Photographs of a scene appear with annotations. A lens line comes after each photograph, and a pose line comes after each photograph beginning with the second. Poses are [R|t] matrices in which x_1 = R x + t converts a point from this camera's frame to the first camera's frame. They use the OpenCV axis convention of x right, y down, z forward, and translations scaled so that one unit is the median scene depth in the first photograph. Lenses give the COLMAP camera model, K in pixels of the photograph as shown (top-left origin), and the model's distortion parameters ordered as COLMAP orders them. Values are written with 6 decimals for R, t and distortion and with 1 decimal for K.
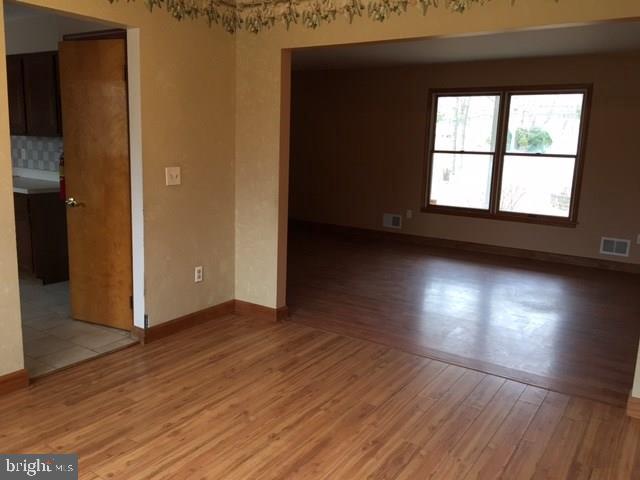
lens RADIAL K [[541.3, 0, 319.8], [0, 541.3, 242.3], [0, 0, 1]] dist [0.052204, -0.008199]
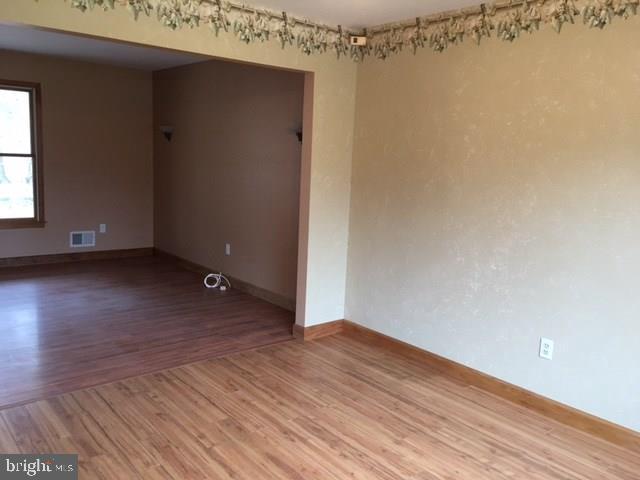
lens RADIAL K [[541.3, 0, 320.3], [0, 541.3, 237.1], [0, 0, 1]] dist [0.052204, -0.008199]
pose [[0.295240, -0.165297, 0.941016, -0.683572], [0.154366, 0.980233, 0.123754, -0.114711], [-0.942871, 0.108723, 0.314920, 0.450773]]
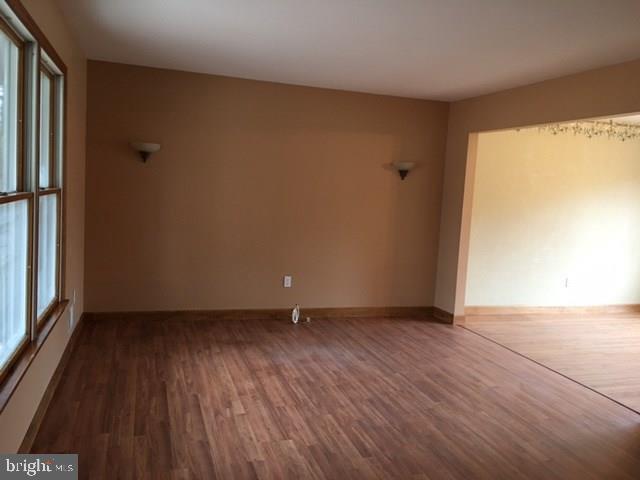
lens RADIAL K [[541.3, 0, 320.8], [0, 541.3, 237.1], [0, 0, 1]] dist [0.052204, -0.008199]
pose [[-0.766616, -0.136924, 0.627337, -0.211397], [0.044181, 0.963436, 0.264272, -0.512561], [-0.640584, 0.230312, -0.732535, 2.596637]]
